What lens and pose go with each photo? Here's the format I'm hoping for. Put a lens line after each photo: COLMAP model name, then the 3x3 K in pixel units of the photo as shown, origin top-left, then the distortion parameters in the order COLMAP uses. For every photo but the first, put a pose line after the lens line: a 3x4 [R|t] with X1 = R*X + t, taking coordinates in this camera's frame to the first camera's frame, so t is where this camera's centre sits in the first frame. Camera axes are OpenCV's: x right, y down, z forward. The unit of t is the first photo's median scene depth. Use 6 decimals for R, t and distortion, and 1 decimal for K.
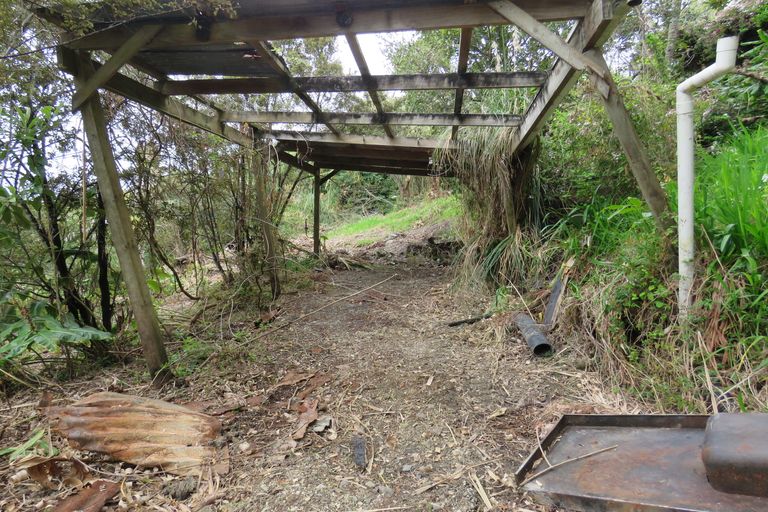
lens RADIAL K [[501.2, 0, 384.6], [0, 501.2, 292.7], [0, 0, 1]] dist [0.000466, 0.000522]
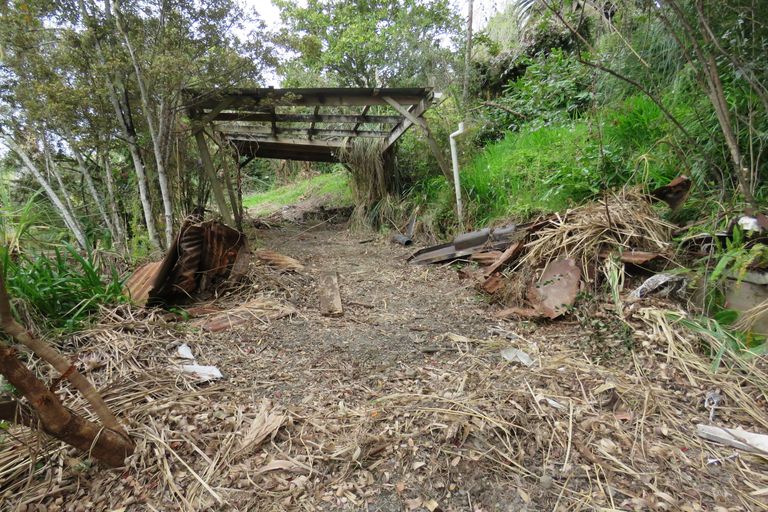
lens RADIAL K [[501.2, 0, 384.6], [0, 501.2, 292.7], [0, 0, 1]] dist [0.000466, 0.000522]
pose [[0.956538, -0.074536, 0.281921, -0.274505], [0.063913, 0.996862, 0.046705, 0.138782], [-0.284517, -0.026656, 0.958300, -0.710697]]
